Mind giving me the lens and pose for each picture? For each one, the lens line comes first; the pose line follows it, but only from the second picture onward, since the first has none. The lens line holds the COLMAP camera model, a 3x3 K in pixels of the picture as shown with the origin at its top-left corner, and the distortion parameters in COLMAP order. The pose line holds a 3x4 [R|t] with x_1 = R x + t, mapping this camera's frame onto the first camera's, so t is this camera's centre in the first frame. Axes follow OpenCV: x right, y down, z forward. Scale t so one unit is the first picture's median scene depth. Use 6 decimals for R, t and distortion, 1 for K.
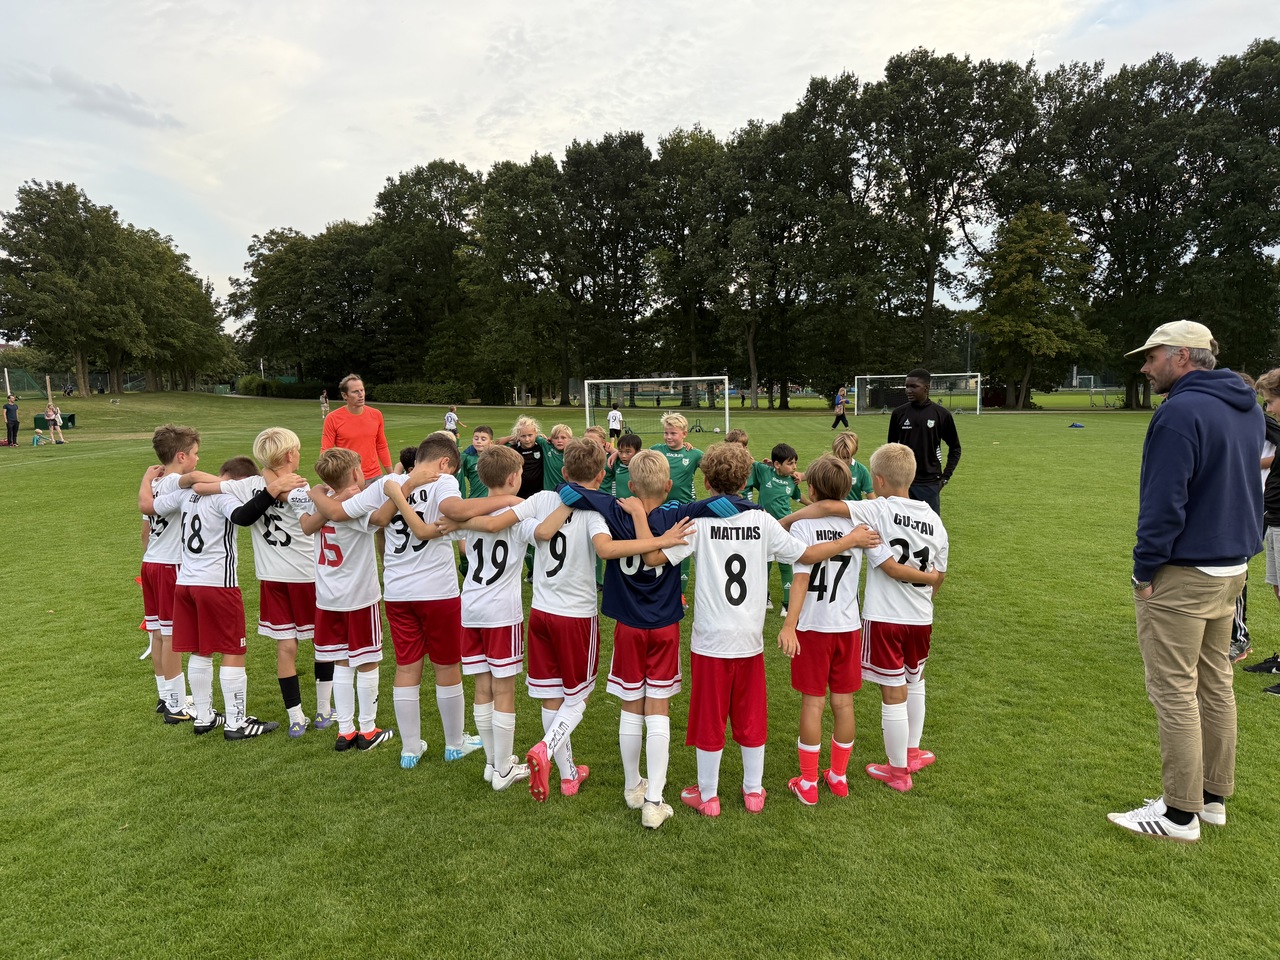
lens RADIAL K [[917.2, 0, 640.0], [0, 917.2, 480.0], [0, 0, 1]] dist [0.003989, -0.003450]
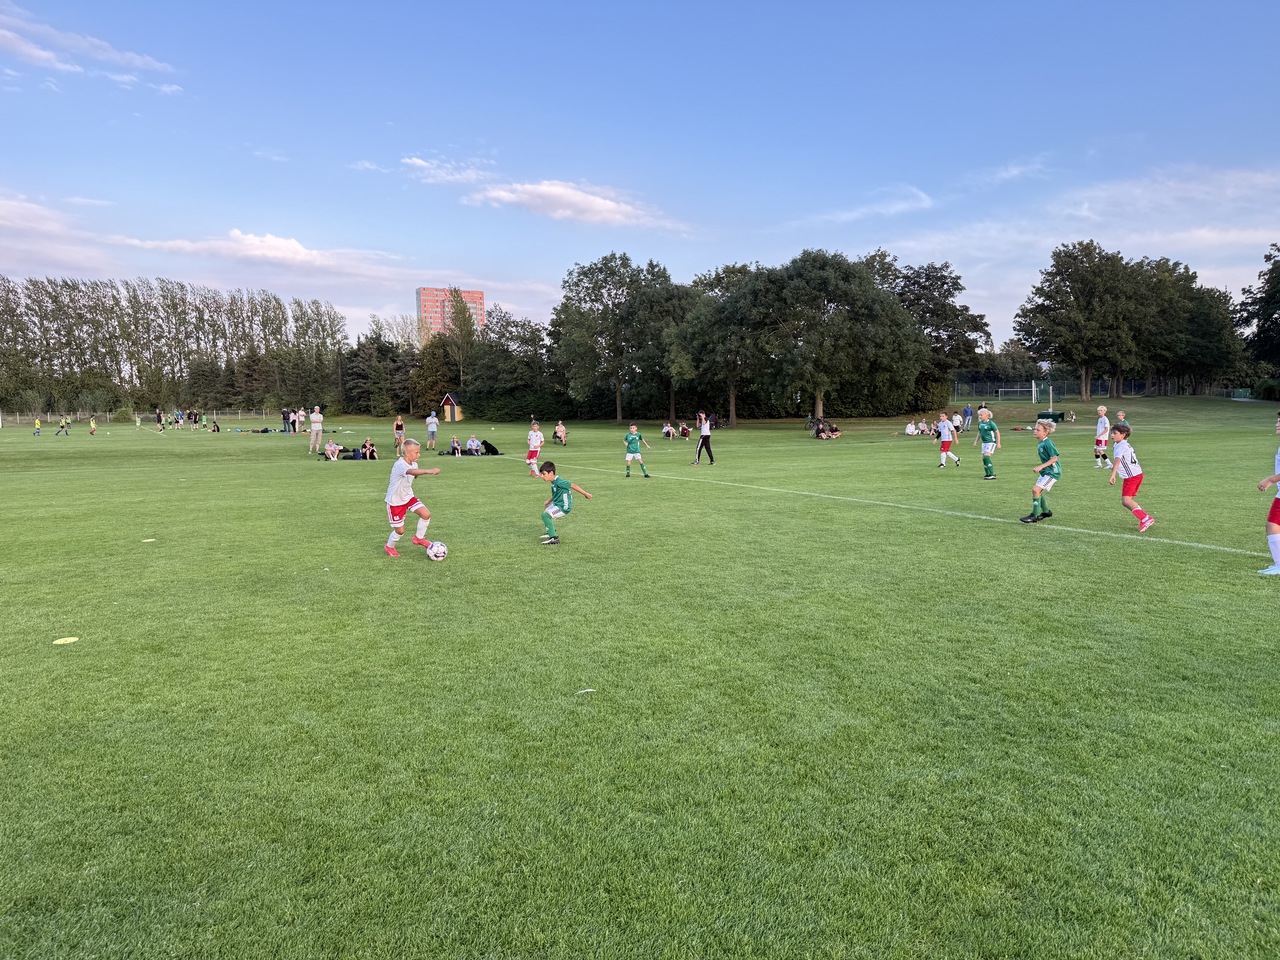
lens RADIAL K [[917.2, 0, 640.0], [0, 917.2, 480.0], [0, 0, 1]] dist [0.003989, -0.003450]
pose [[0.509129, 0.064922, -0.858238, 0.181161], [-0.069232, 0.997009, 0.034349, 0.018818], [0.857901, 0.041929, 0.512101, -0.192212]]
